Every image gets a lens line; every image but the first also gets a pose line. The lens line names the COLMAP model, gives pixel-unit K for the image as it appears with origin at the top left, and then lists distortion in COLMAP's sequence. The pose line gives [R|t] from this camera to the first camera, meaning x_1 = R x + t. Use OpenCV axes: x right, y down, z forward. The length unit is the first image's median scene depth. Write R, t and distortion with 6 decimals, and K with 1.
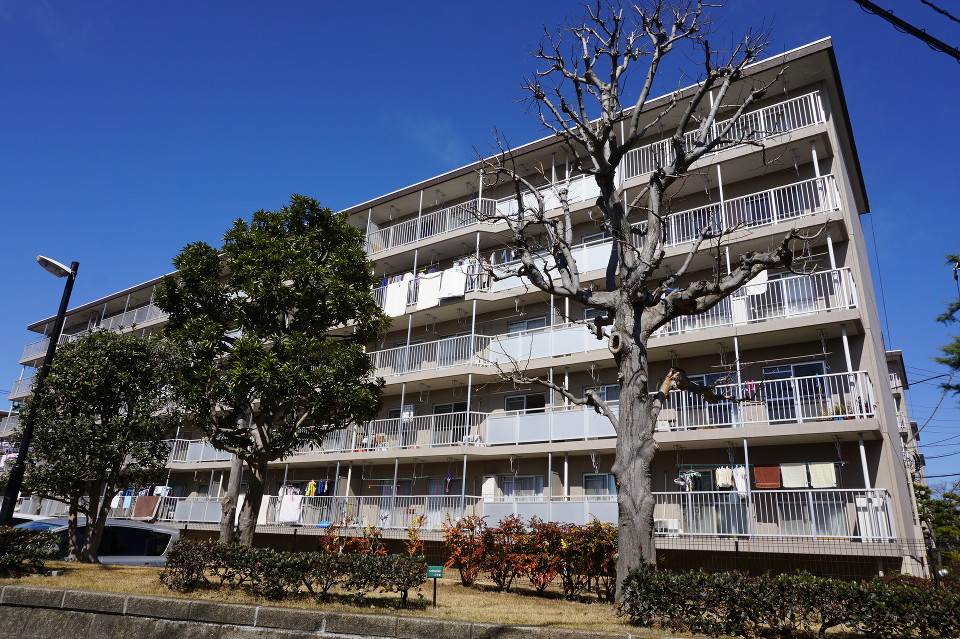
lens RADIAL K [[624.1, 0, 481.7], [0, 624.1, 319.9], [0, 0, 1]] dist [-0.007104, -0.002655]
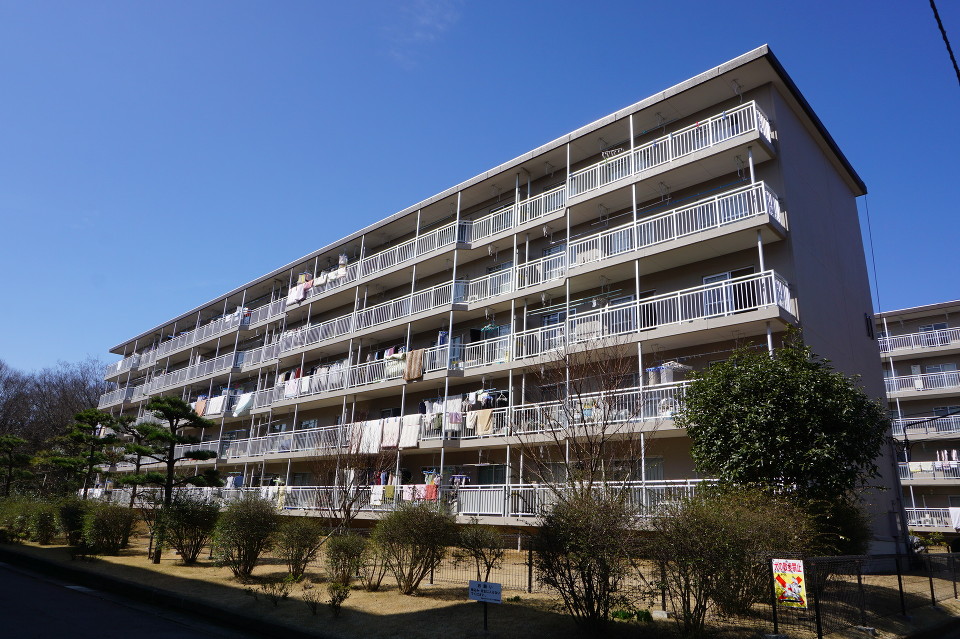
lens RADIAL K [[638.3, 0, 463.1], [0, 638.3, 306.1], [0, 0, 1]] dist [-0.014730, 0.031908]
pose [[0.981809, -0.054320, -0.181933, 0.235150], [0.055531, 0.998456, 0.001564, -0.045059], [0.181567, -0.011639, 0.983310, -0.152100]]
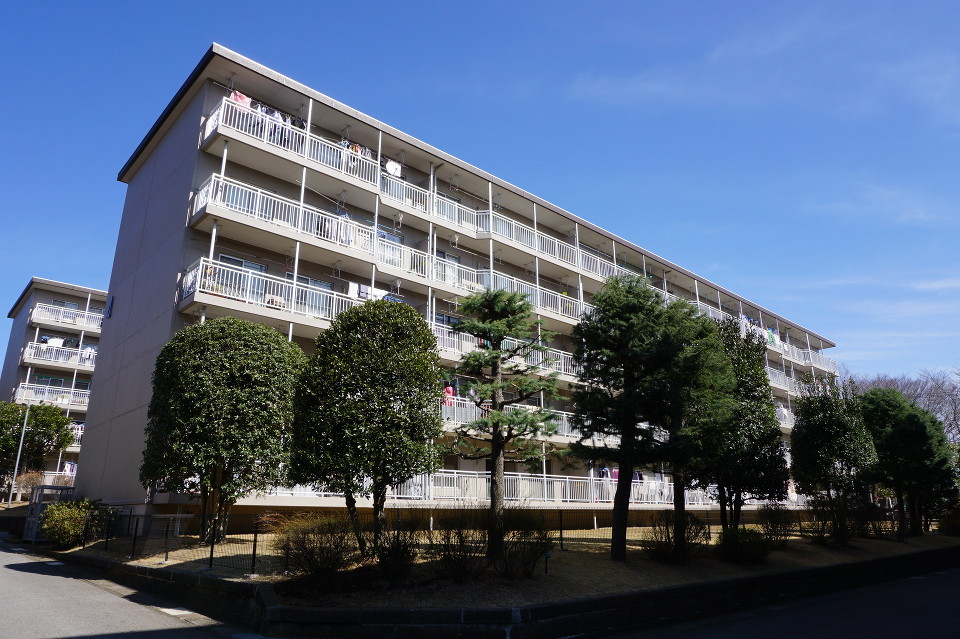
lens RADIAL K [[638.3, 0, 463.1], [0, 638.3, 306.1], [0, 0, 1]] dist [-0.014730, 0.031908]
pose [[0.225747, 0.266497, 0.937026, -1.109445], [-0.311635, 0.931068, -0.189724, 0.214524], [-0.922996, -0.249181, 0.293236, 0.703318]]
